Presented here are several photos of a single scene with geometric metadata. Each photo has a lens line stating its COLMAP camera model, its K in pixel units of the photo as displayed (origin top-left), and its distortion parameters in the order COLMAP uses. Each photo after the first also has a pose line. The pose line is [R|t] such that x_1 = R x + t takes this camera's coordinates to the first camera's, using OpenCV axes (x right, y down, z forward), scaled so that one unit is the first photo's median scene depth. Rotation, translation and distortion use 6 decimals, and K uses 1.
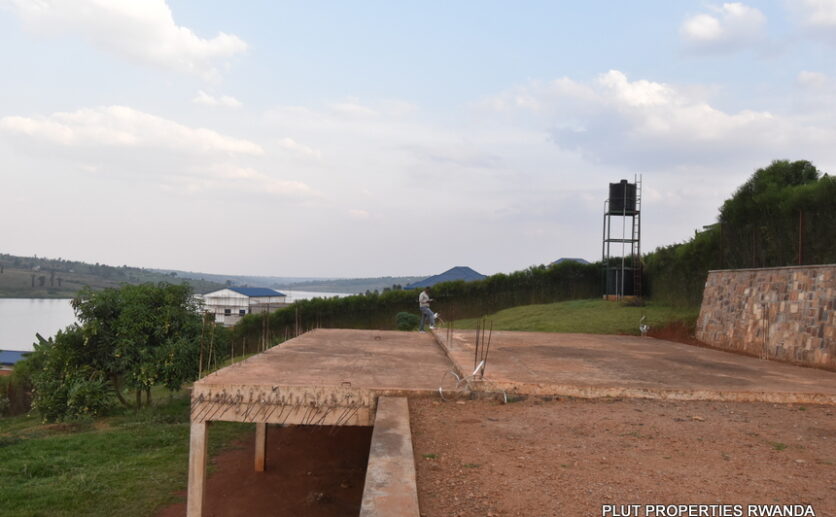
lens RADIAL K [[686.9, 0, 413.6], [0, 686.9, 260.0], [0, 0, 1]] dist [-0.010744, -0.002279]
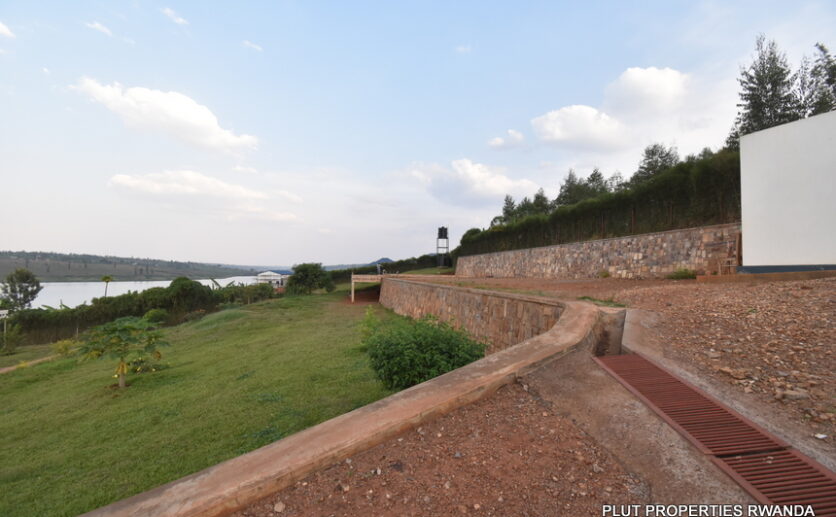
lens RADIAL K [[365.8, 0, 416.1], [0, 365.8, 252.9], [0, 0, 1]] dist [0.002444, -0.015053]
pose [[0.986028, -0.017029, 0.165708, -0.061487], [0.017900, 0.999833, -0.003761, -0.002064], [-0.165616, 0.006674, 0.986168, -0.493076]]
